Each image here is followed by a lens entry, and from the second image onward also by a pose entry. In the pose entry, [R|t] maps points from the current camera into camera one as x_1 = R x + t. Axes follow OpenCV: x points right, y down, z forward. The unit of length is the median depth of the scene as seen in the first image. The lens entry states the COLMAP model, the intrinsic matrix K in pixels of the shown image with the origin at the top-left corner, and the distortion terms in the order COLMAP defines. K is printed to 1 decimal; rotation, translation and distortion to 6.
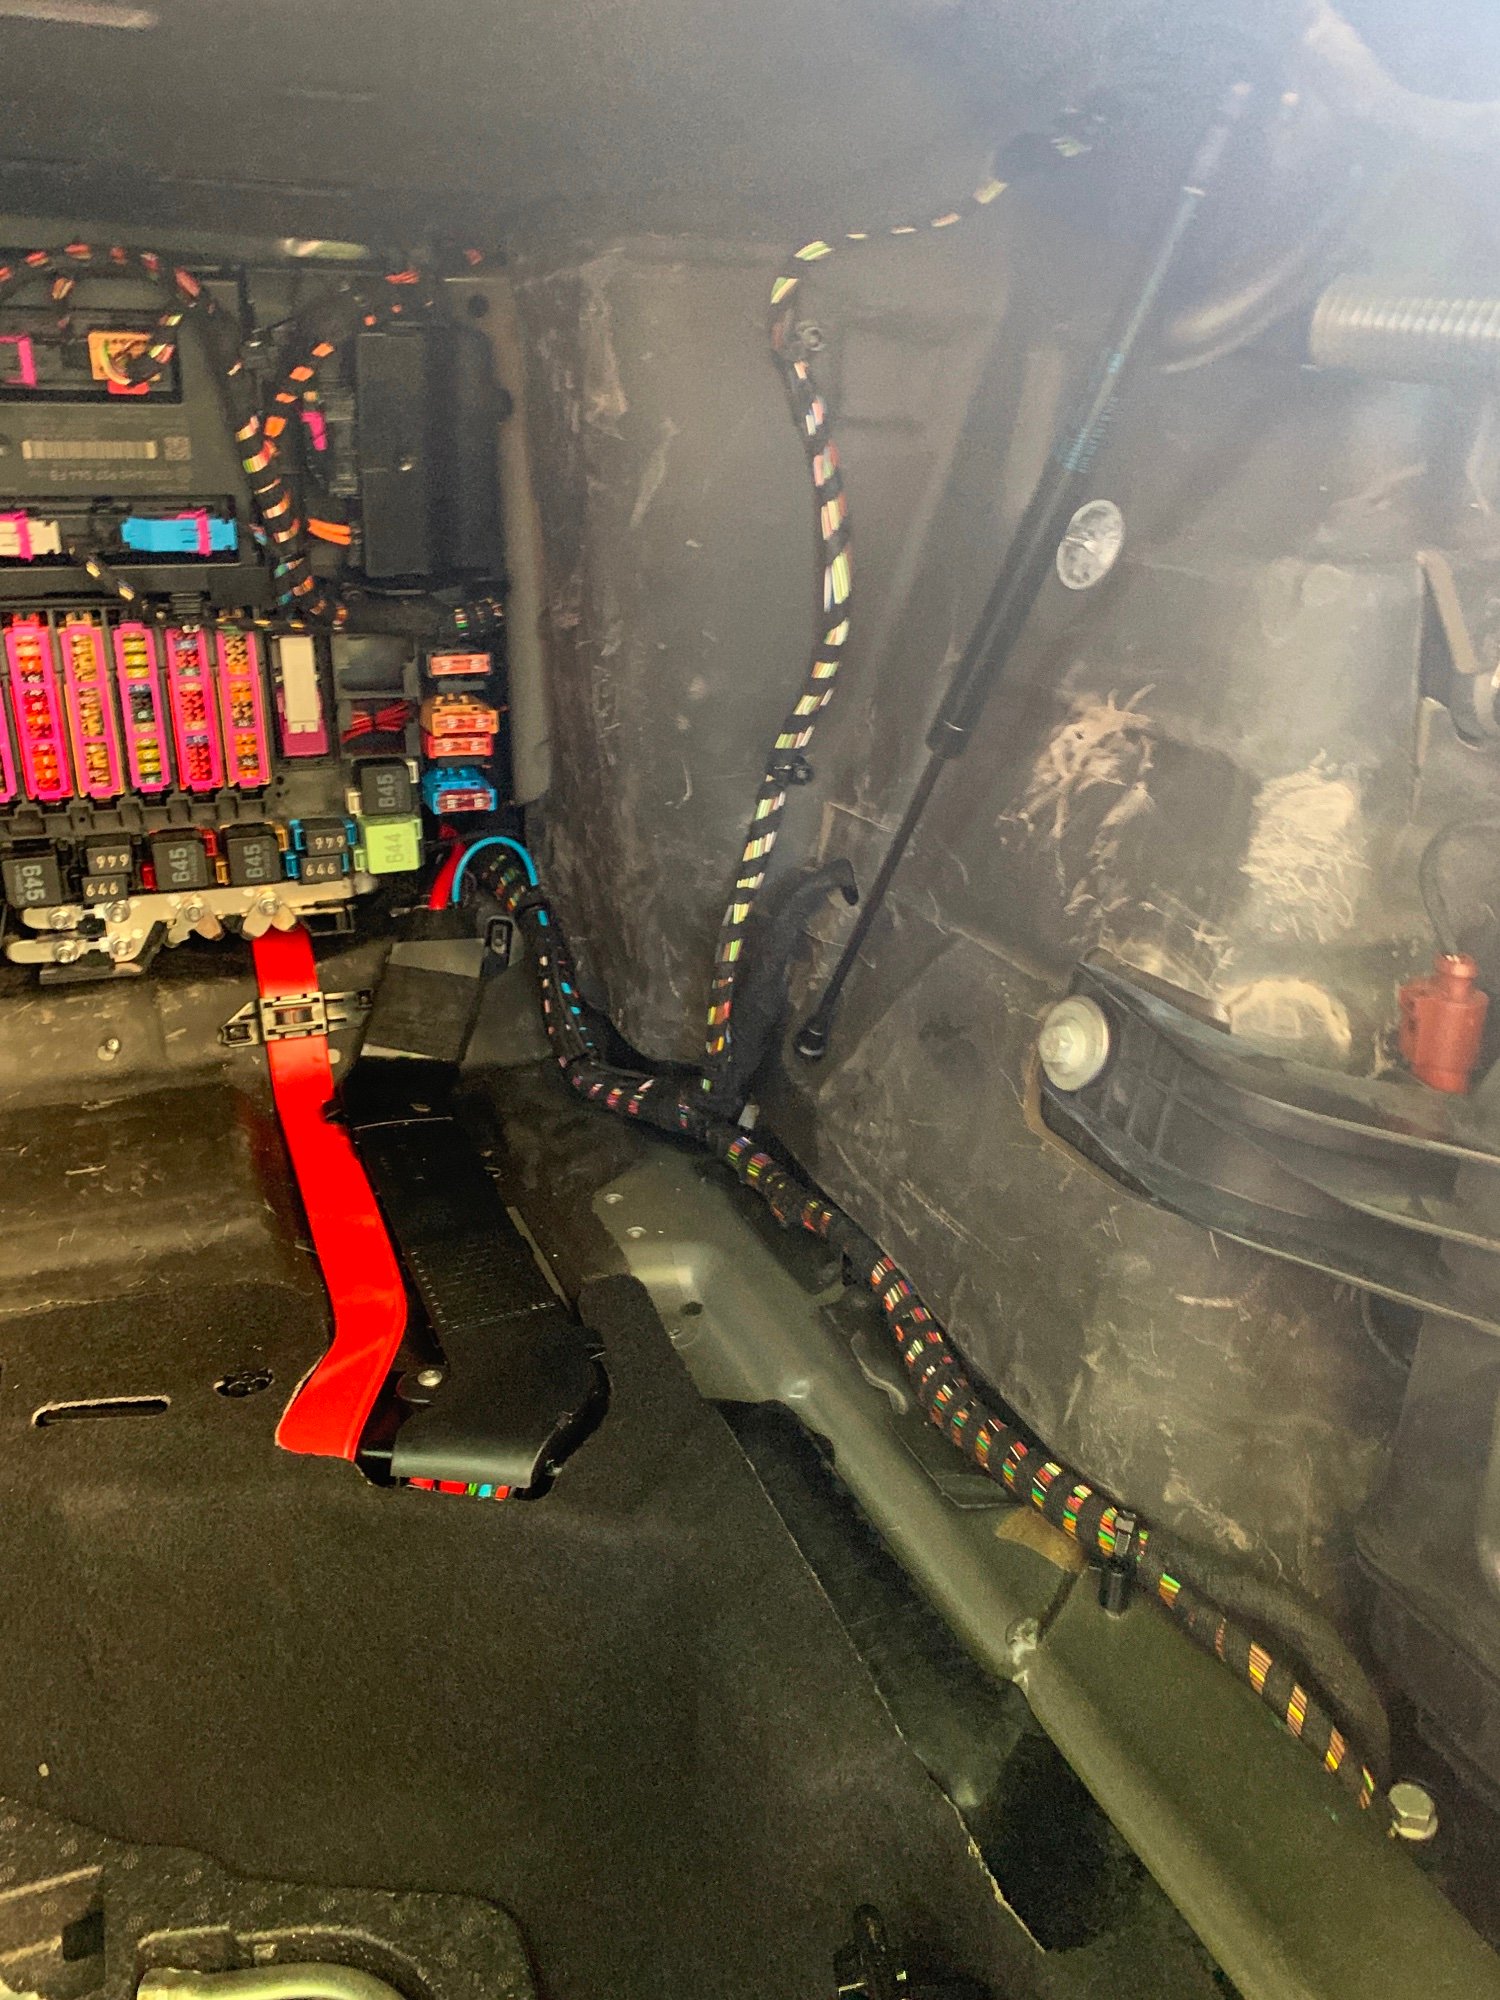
lens RADIAL K [[1510.4, 0, 747.3], [0, 1510.4, 993.6], [0, 0, 1]] dist [0.067979, -0.174113]
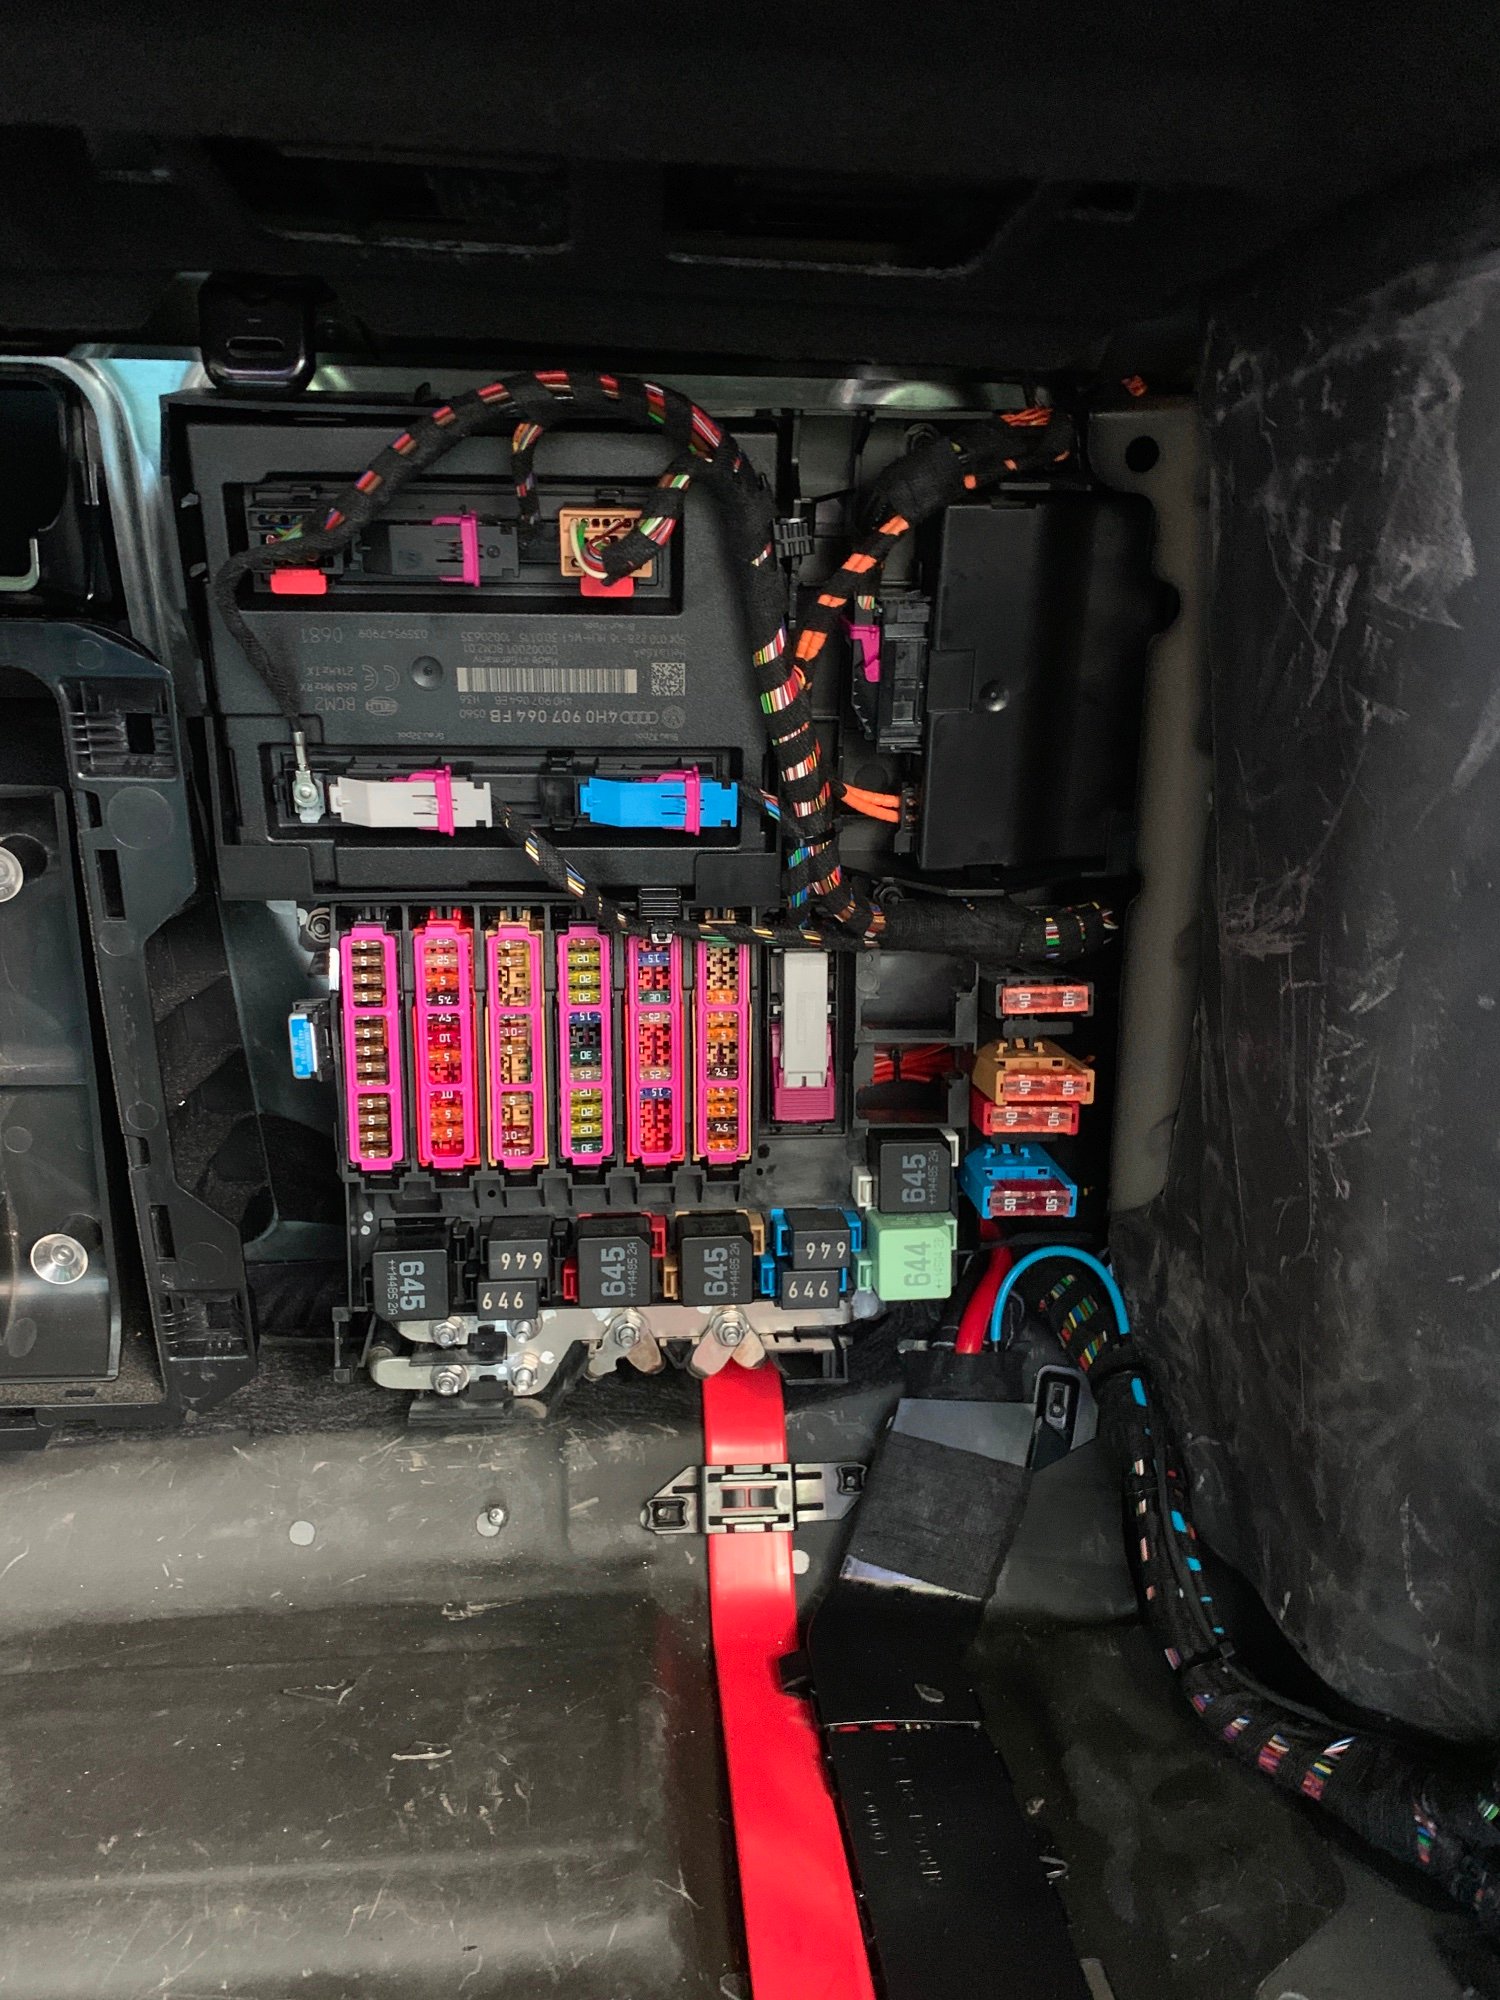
lens RADIAL K [[1507.5, 0, 768.9], [0, 1507.5, 1005.4], [0, 0, 1]] dist [0.006886, -0.011699]
pose [[0.960221, 0.042386, -0.276005, -0.129041], [-0.090833, 0.982070, -0.165192, -0.100314], [0.264054, 0.183691, 0.946854, 0.369170]]
